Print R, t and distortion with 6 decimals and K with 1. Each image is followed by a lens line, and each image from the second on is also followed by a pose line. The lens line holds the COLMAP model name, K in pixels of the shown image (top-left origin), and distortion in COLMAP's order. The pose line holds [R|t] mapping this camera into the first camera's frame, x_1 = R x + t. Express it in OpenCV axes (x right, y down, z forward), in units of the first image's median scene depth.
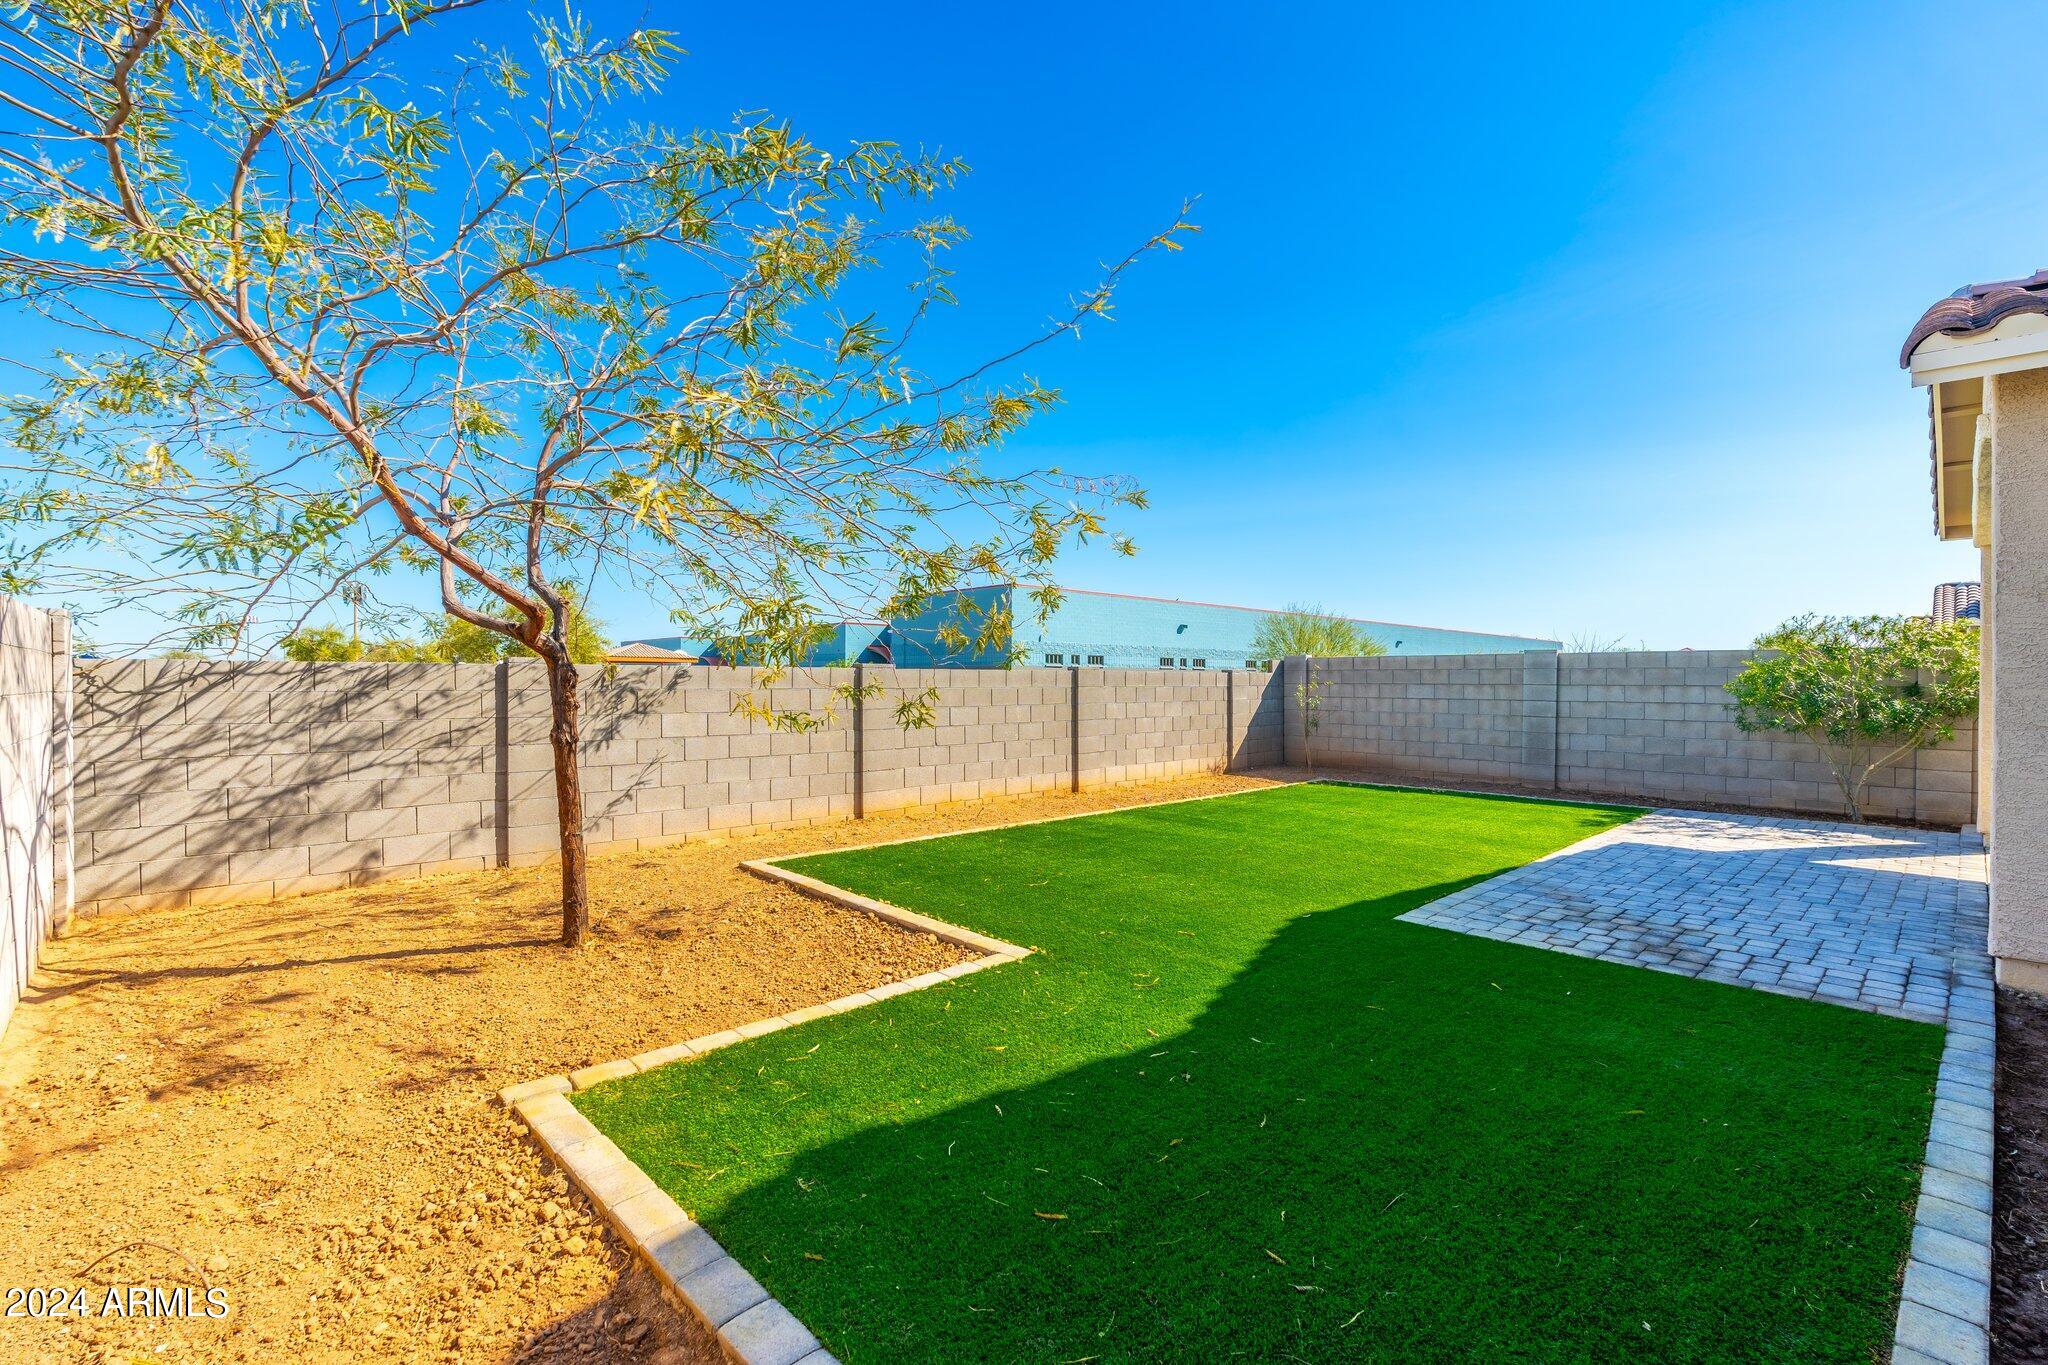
lens RADIAL K [[922.3, 0, 1024.5], [0, 922.3, 682.7], [0, 0, 1]] dist [0.009652, 0.000308]
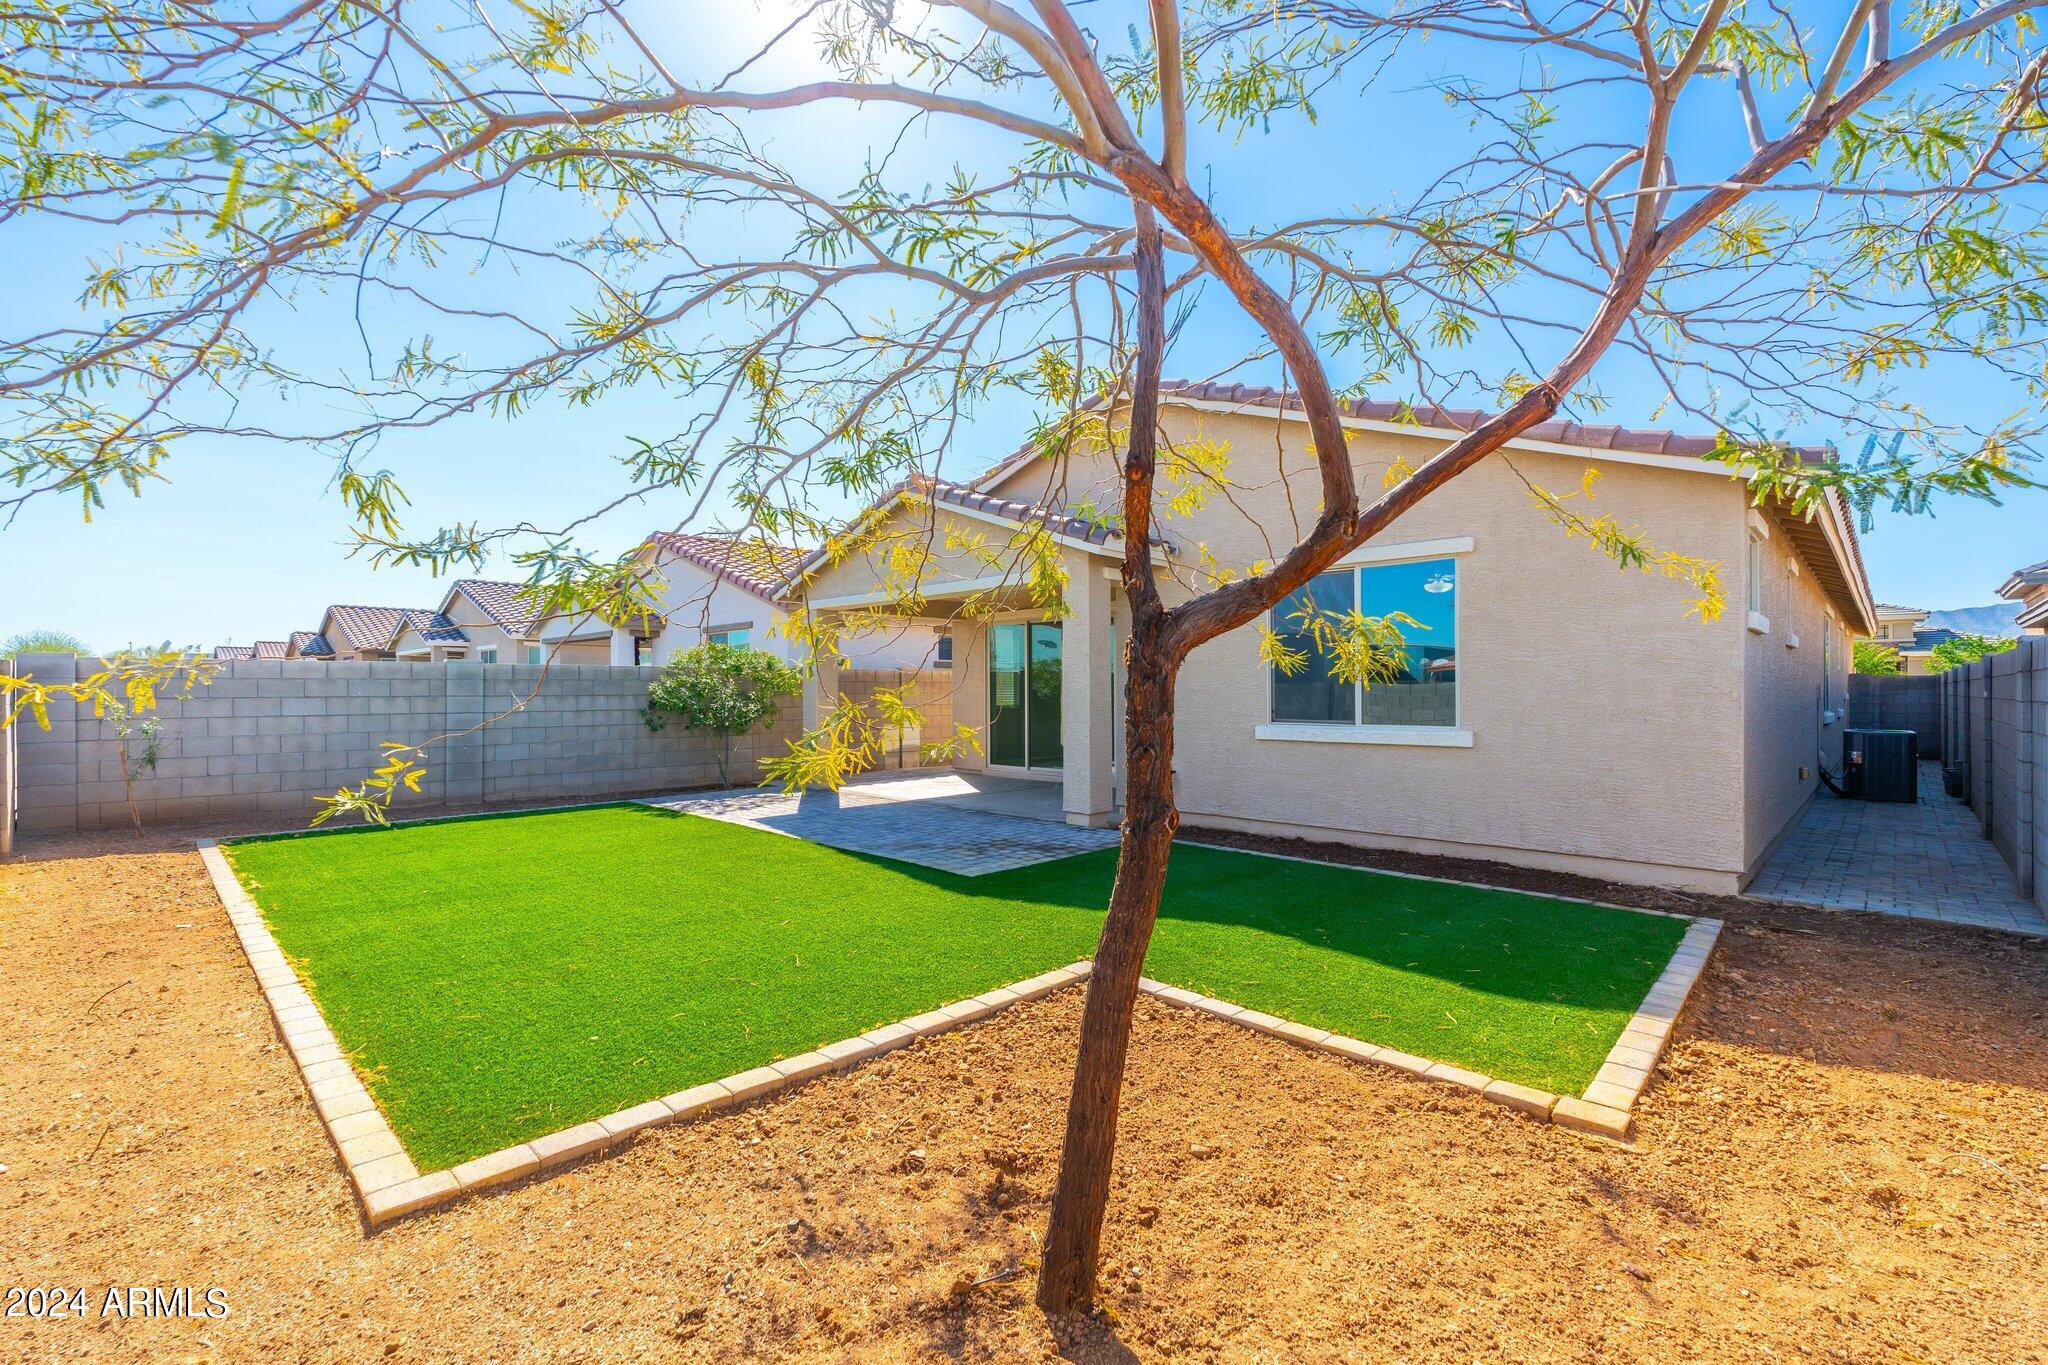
lens RADIAL K [[922.3, 0, 1023.8], [0, 922.3, 685.3], [0, 0, 1]] dist [0.009652, 0.000308]
pose [[-0.065166, 0.001738, 0.997873, -0.412470], [0.005552, 0.999984, -0.001379, -0.004068], [-0.997859, 0.005450, -0.065175, 0.464994]]
